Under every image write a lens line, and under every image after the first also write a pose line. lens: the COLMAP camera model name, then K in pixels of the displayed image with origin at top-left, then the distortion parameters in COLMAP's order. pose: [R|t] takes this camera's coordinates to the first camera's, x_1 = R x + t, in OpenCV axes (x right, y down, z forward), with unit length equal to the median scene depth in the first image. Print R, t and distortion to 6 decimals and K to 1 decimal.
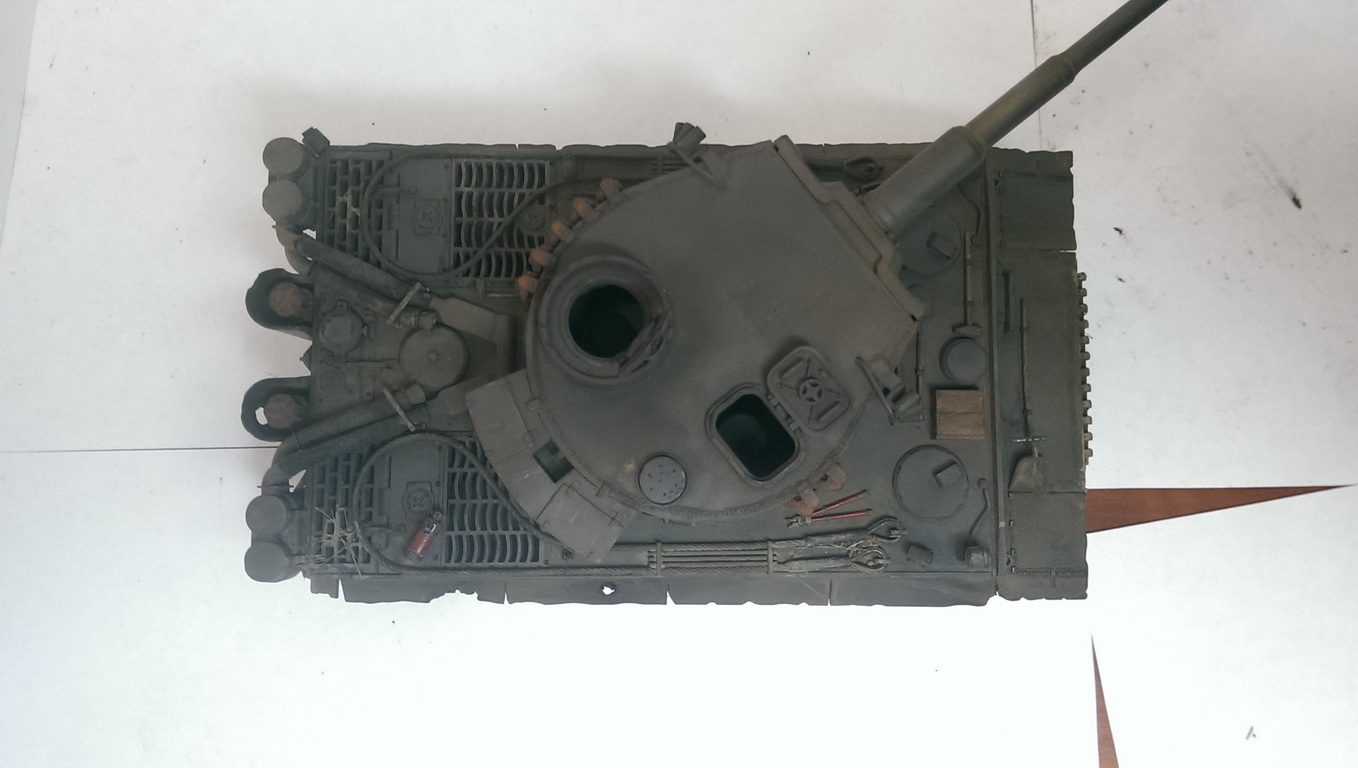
lens RADIAL K [[1105.3, 0, 679.0], [0, 1105.3, 384.0], [0, 0, 1]] dist [0.113862, -0.202251]
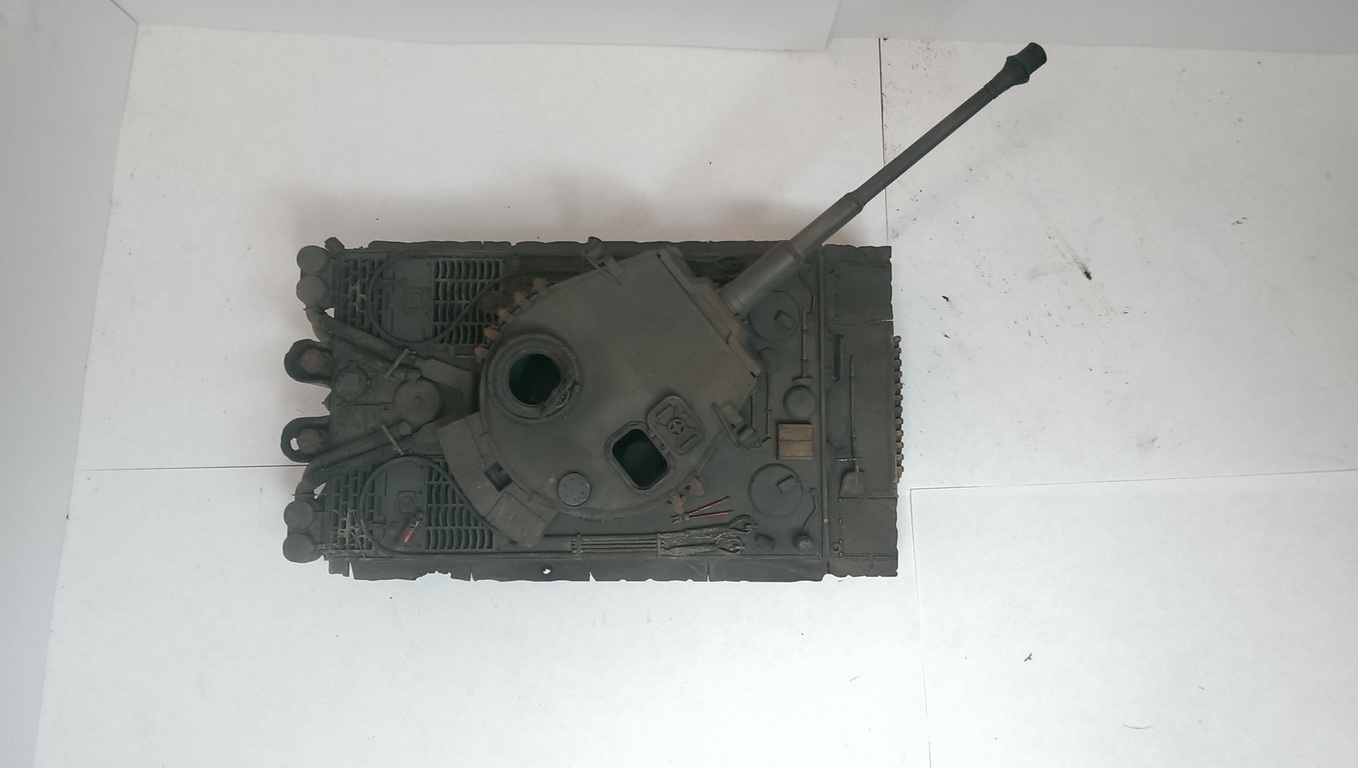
lens RADIAL K [[1061.5, 0, 672.3], [0, 1061.5, 379.6], [0, 0, 1]] dist [0.100517, -0.201370]
pose [[0.999989, -0.002067, -0.004123, 0.104576], [0.001991, 0.999828, -0.018463, -0.026577], [0.004161, 0.018454, 0.999821, -0.339297]]
